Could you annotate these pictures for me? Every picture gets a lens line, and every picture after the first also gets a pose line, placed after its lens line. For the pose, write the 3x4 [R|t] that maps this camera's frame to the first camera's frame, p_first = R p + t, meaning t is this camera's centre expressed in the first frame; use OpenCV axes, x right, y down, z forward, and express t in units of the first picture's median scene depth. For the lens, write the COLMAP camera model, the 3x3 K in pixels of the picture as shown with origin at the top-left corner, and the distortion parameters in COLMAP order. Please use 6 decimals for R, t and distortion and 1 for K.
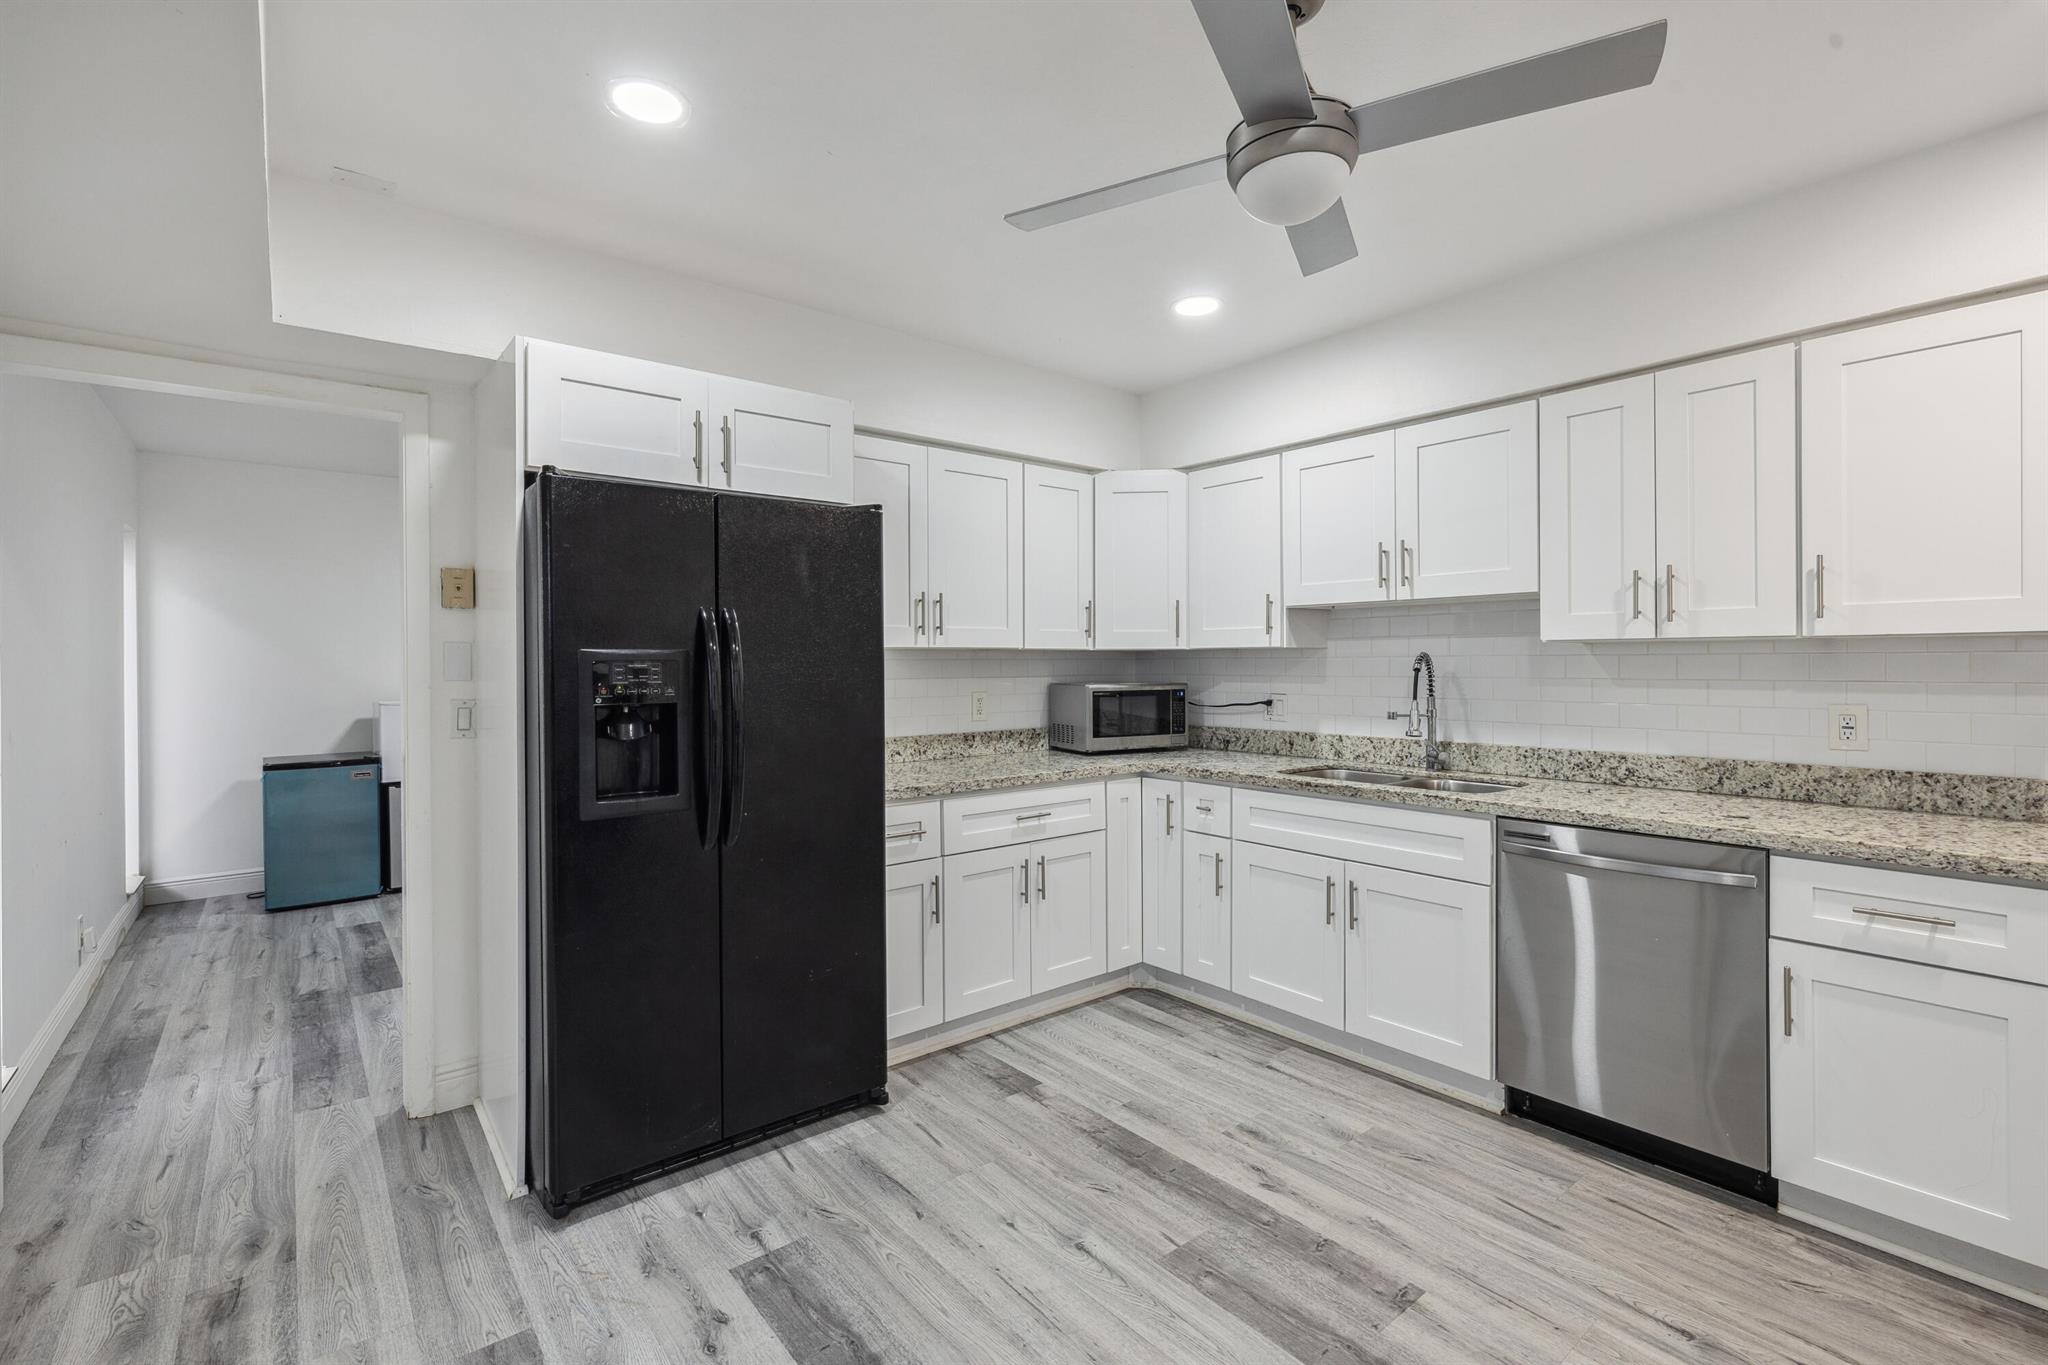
lens RADIAL K [[915.8, 0, 1010.4], [0, 915.8, 672.6], [0, 0, 1]] dist [-0.003057, 0.000703]
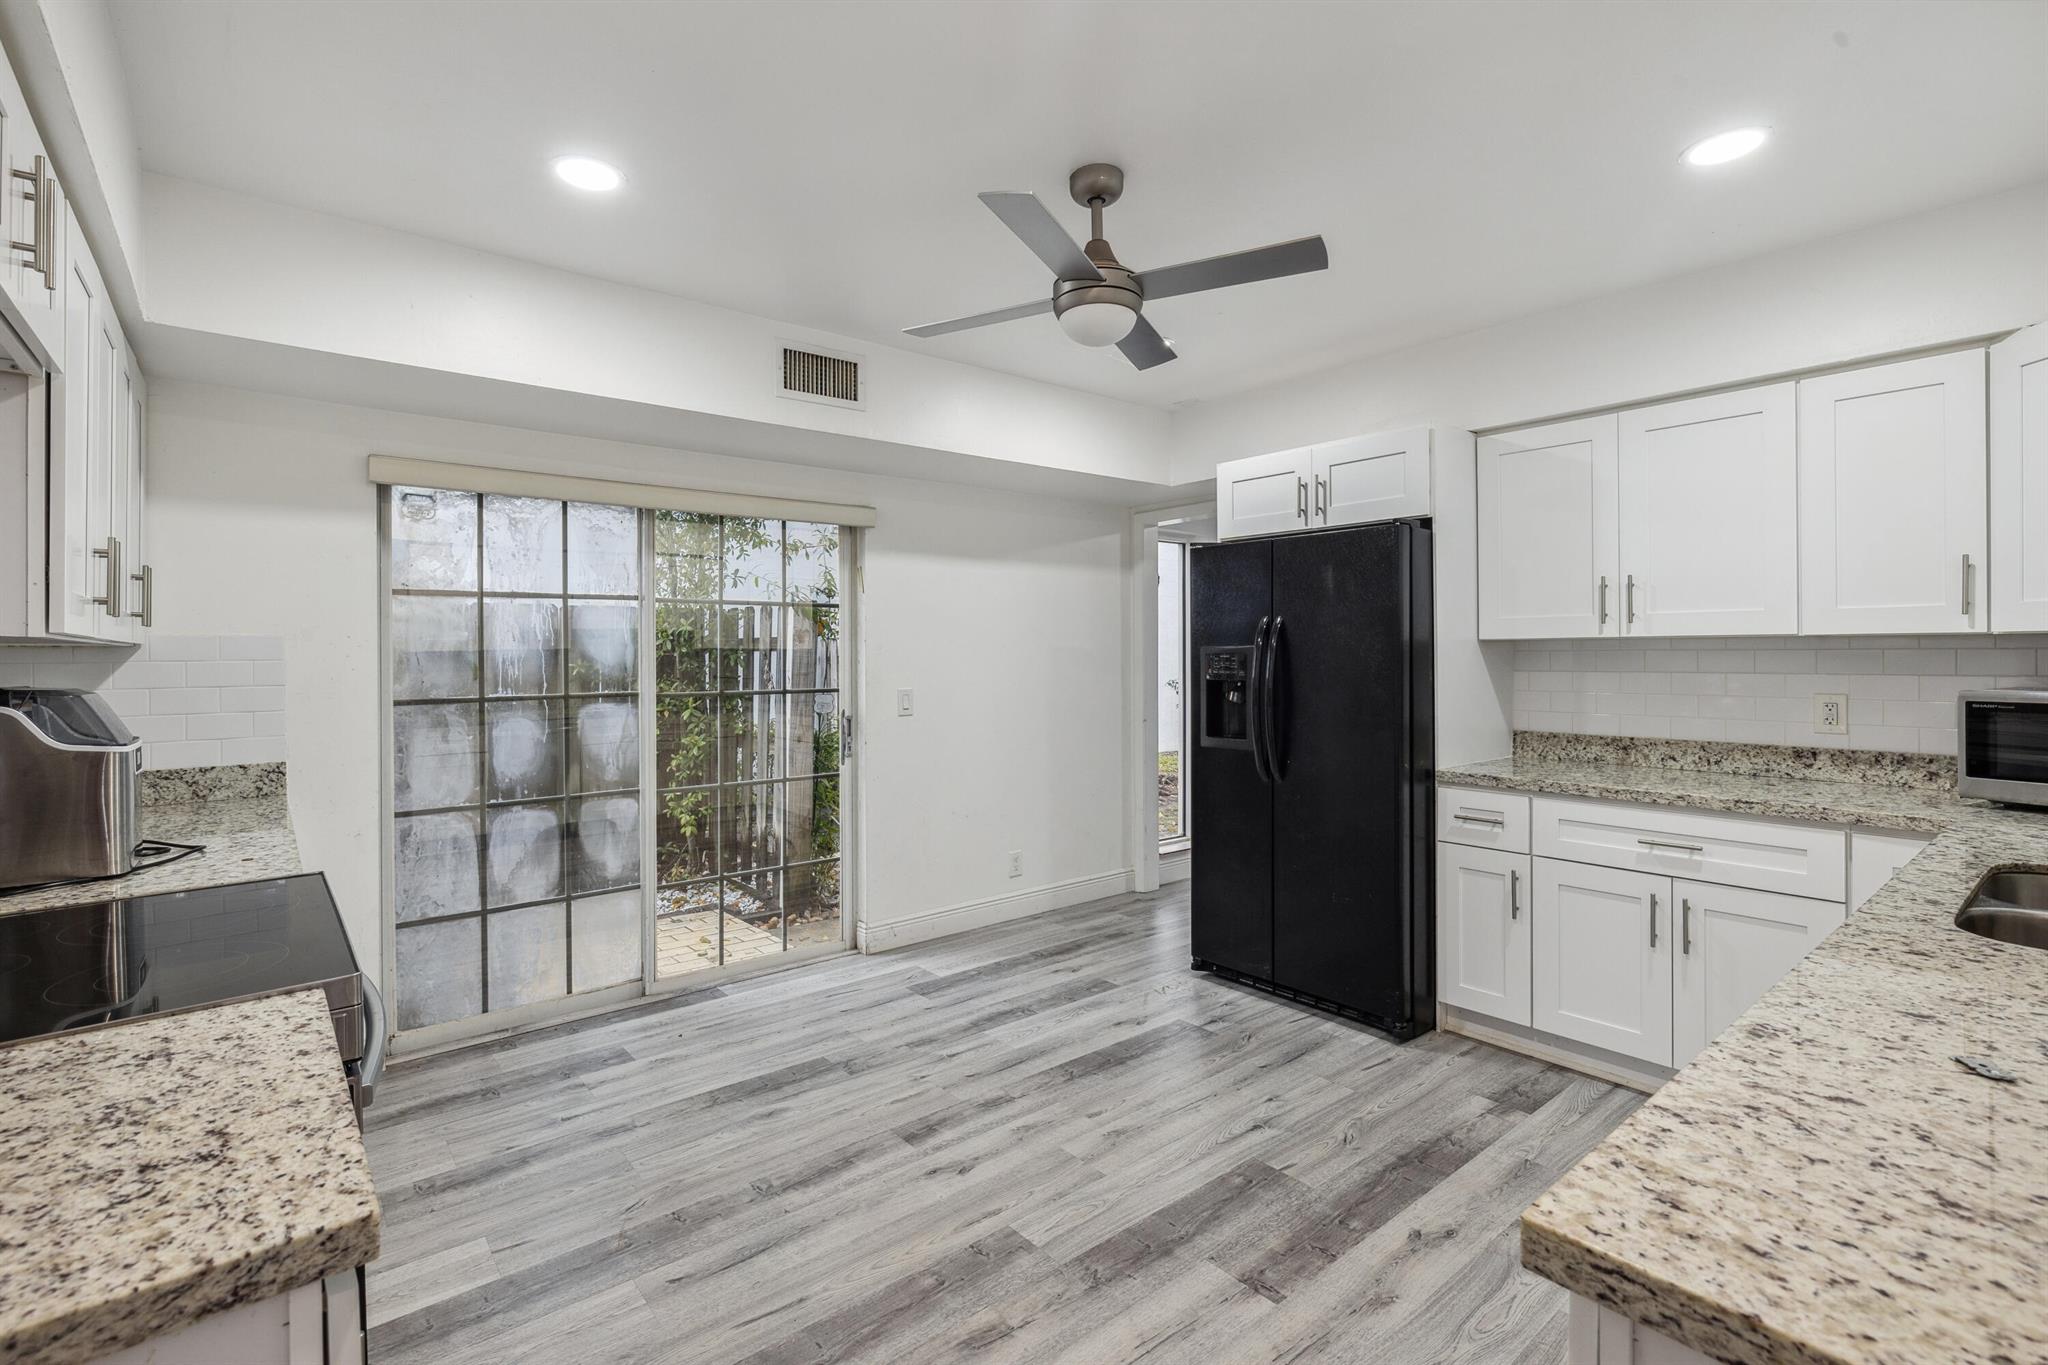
lens RADIAL K [[915.8, 0, 1006.8], [0, 915.8, 665.6], [0, 0, 1]] dist [-0.003057, 0.000703]
pose [[0.013423, 0.020095, -0.999708, 0.887099], [-0.007463, 0.999772, 0.019996, -0.014455], [0.999882, 0.007193, 0.013570, 0.435199]]
